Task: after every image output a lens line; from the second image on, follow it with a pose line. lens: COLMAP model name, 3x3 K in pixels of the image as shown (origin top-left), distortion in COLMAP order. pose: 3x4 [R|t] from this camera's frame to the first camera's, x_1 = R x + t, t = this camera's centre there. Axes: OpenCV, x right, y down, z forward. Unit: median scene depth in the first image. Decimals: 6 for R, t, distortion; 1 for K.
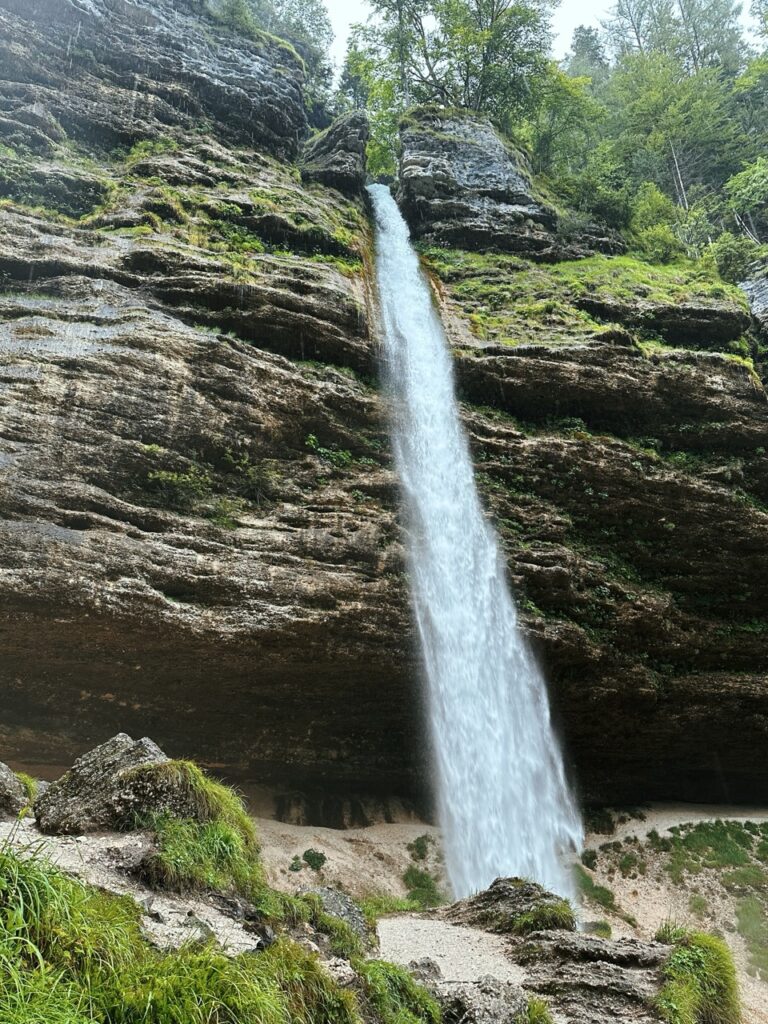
lens RADIAL K [[752.1, 0, 384.6], [0, 752.1, 536.6], [0, 0, 1]] dist [0.177190, -0.337277]
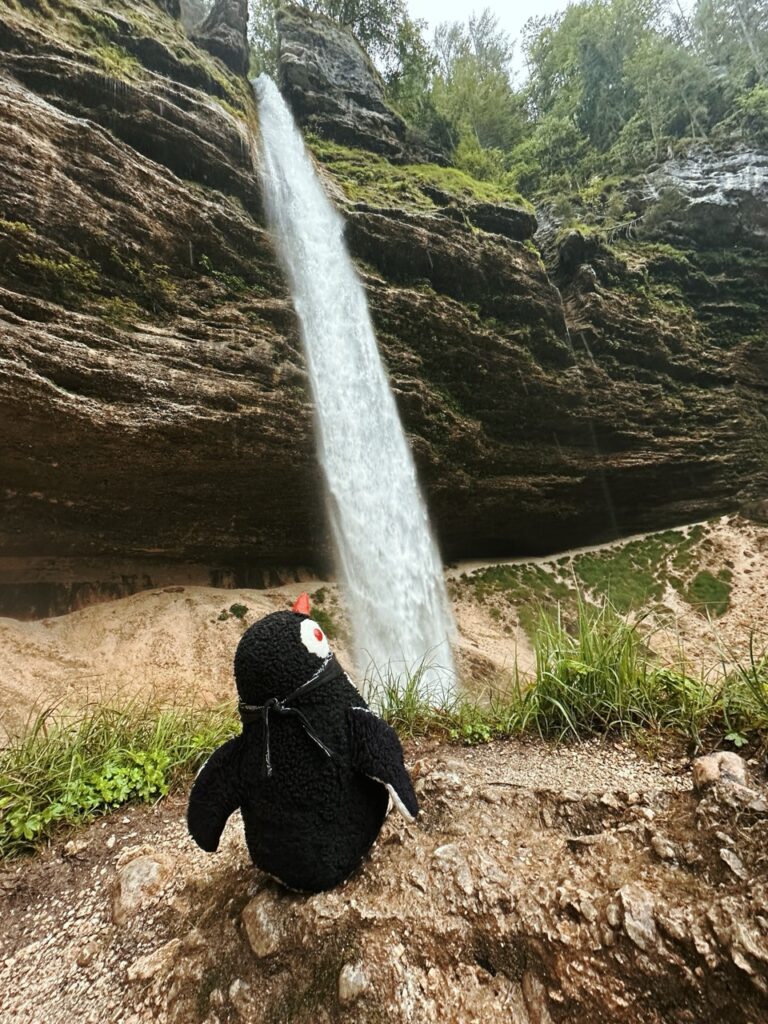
lens RADIAL K [[412.2, 0, 386.6], [0, 412.2, 514.3], [0, 0, 1]] dist [0.000733, -0.000522]
pose [[0.977217, -0.051762, 0.205834, 0.020358], [0.013810, 0.983257, 0.181699, 0.132450], [-0.211793, -0.174717, 0.961570, 0.293577]]
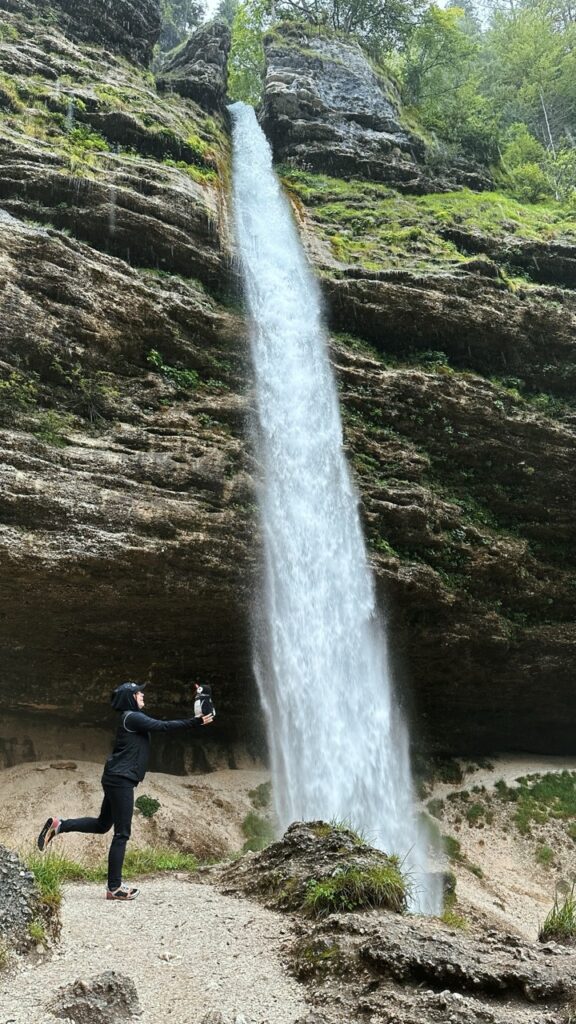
lens RADIAL K [[715.5, 0, 289.3], [0, 715.5, 522.3], [0, 0, 1]] dist [0.167344, -0.299268]
pose [[0.998463, 0.026823, 0.048509, 0.029977], [-0.027930, 0.999361, 0.022286, 0.049574], [-0.047881, -0.023607, 0.998574, 0.109132]]
